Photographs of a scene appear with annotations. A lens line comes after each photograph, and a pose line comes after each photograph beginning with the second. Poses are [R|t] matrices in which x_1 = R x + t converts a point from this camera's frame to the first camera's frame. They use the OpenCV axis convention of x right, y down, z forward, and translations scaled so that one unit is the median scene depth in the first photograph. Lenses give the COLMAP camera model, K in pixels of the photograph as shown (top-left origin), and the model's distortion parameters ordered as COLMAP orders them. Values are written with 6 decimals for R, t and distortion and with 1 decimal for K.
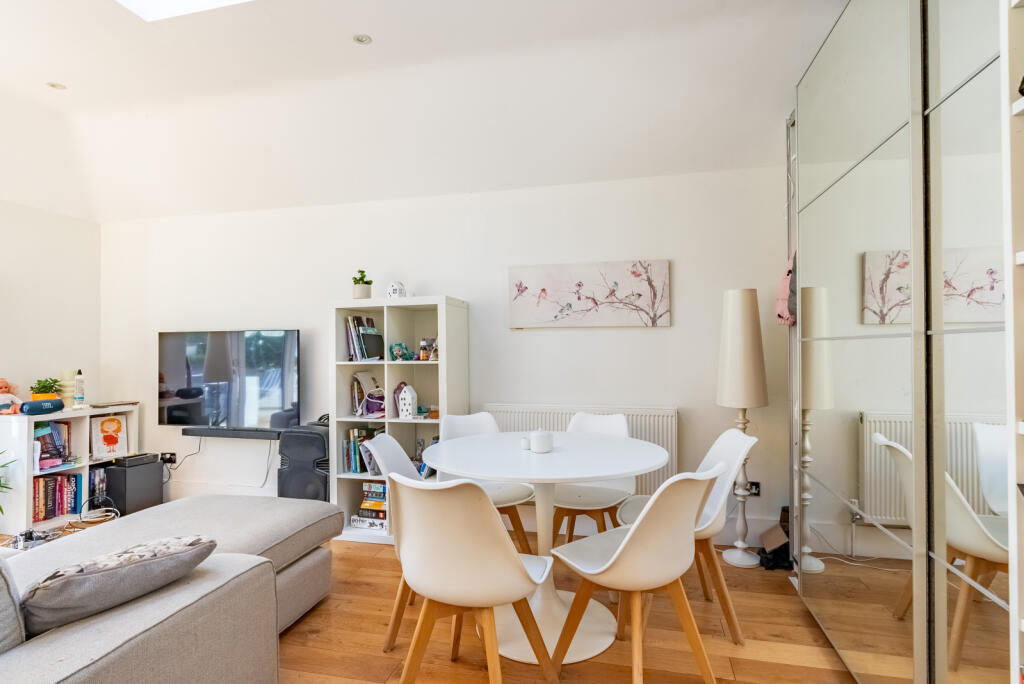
lens RADIAL K [[519.3, 0, 512.8], [0, 519.3, 344.4], [0, 0, 1]] dist [-0.005688, 0.001967]
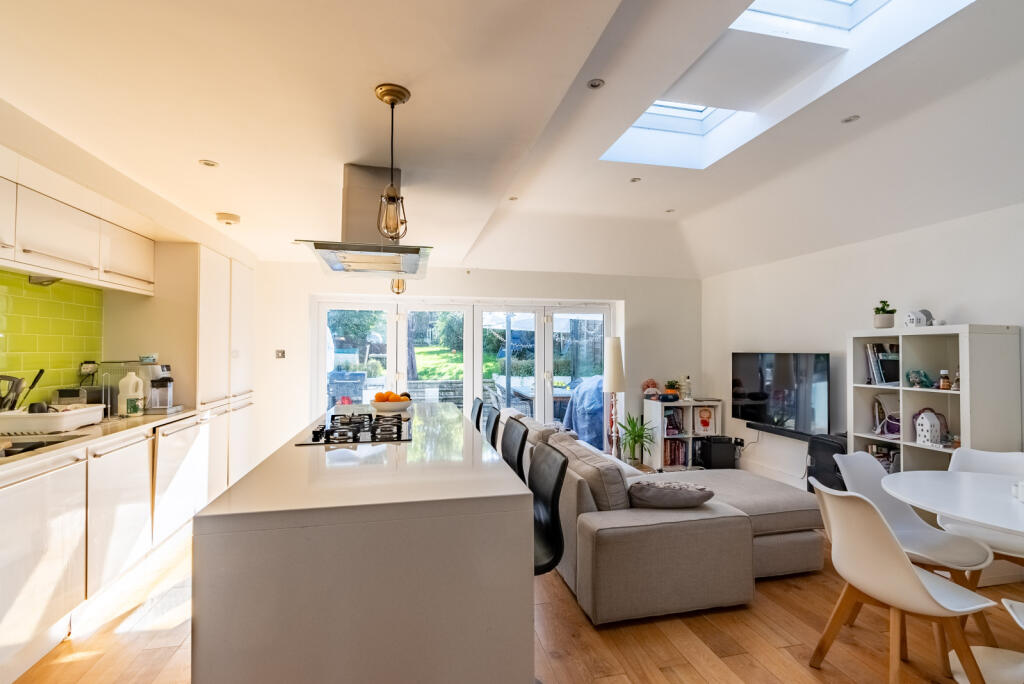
lens RADIAL K [[474.9, 0, 518.6], [0, 474.9, 343.3], [0, 0, 1]] dist [-0.003686, -0.000373]
pose [[0.451348, -0.004492, -0.892337, 0.259191], [0.000711, 0.999989, -0.004675, -0.051393], [0.892348, 0.001476, 0.451346, -0.137174]]
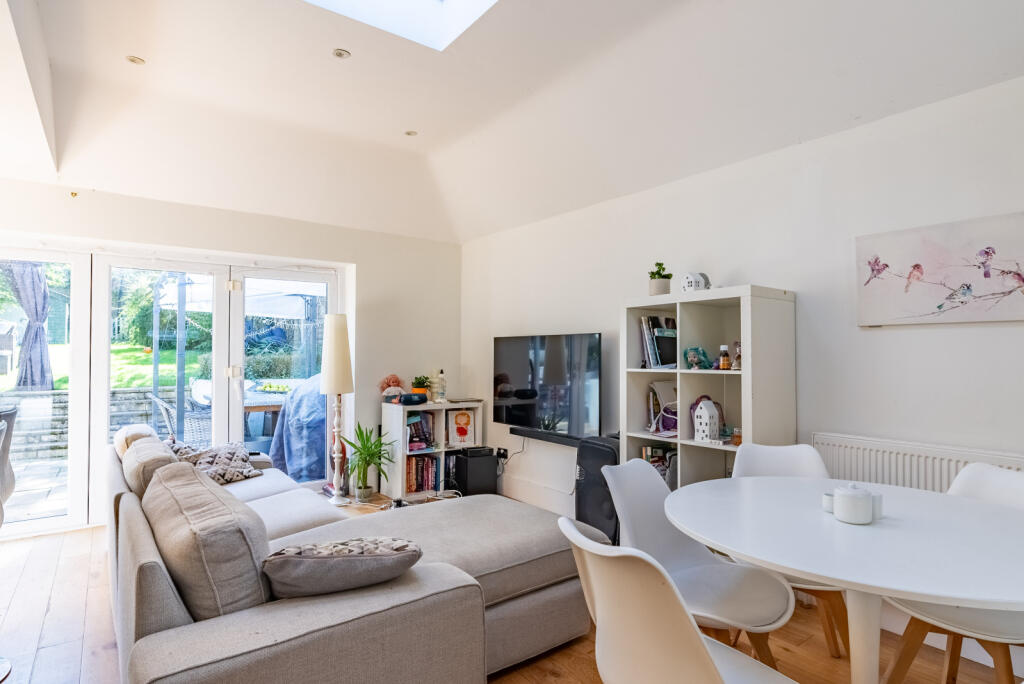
lens RADIAL K [[550.7, 0, 515.1], [0, 550.7, 344.9], [0, 0, 1]] dist [-0.005888, -0.000033]
pose [[0.774898, -0.000943, -0.632086, 0.103136], [-0.003890, 0.999973, -0.006260, -0.000196], [0.632074, 0.007310, 0.774873, 0.149726]]
